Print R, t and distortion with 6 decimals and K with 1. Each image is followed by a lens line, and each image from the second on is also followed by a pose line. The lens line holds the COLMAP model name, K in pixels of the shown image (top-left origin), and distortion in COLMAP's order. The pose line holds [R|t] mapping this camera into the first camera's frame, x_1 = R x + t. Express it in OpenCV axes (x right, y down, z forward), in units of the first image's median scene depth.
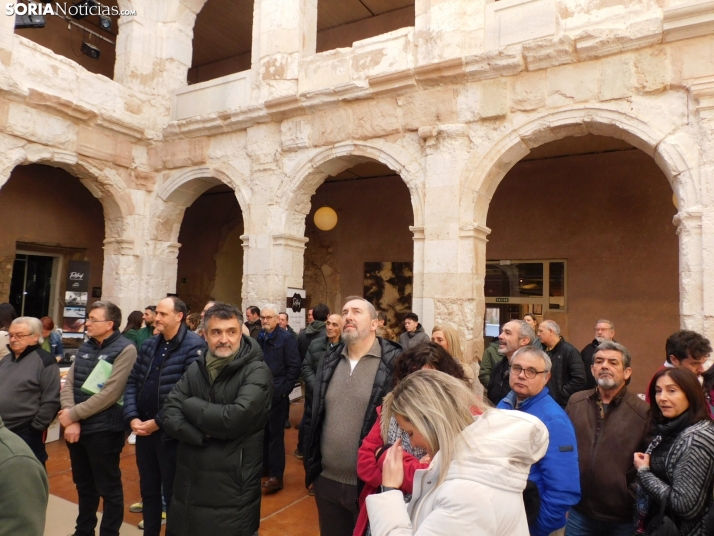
lens RADIAL K [[514.0, 0, 357.2], [0, 514.0, 266.0], [0, 0, 1]] dist [0.000711, -0.004320]
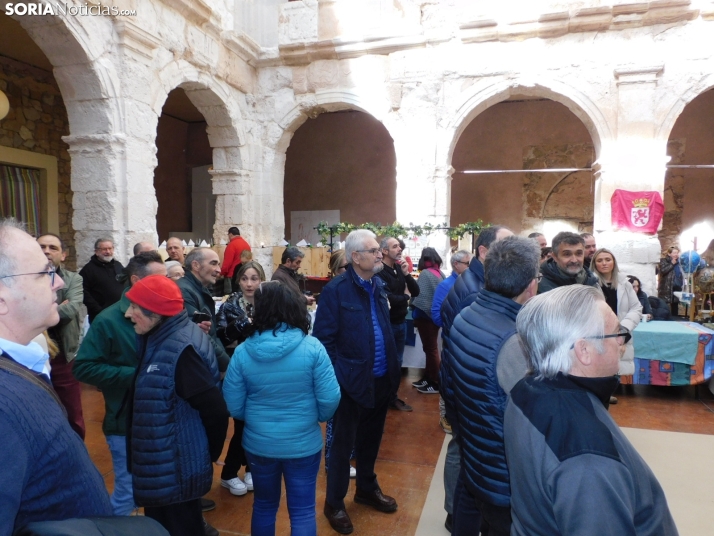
lens RADIAL K [[514.0, 0, 354.3], [0, 514.0, 269.7], [0, 0, 1]] dist [0.000711, -0.004320]
pose [[-0.239294, -0.092968, 0.966486, -0.358191], [-0.093712, 0.992970, 0.072313, 0.031445], [-0.966414, -0.073267, -0.246324, 0.473592]]
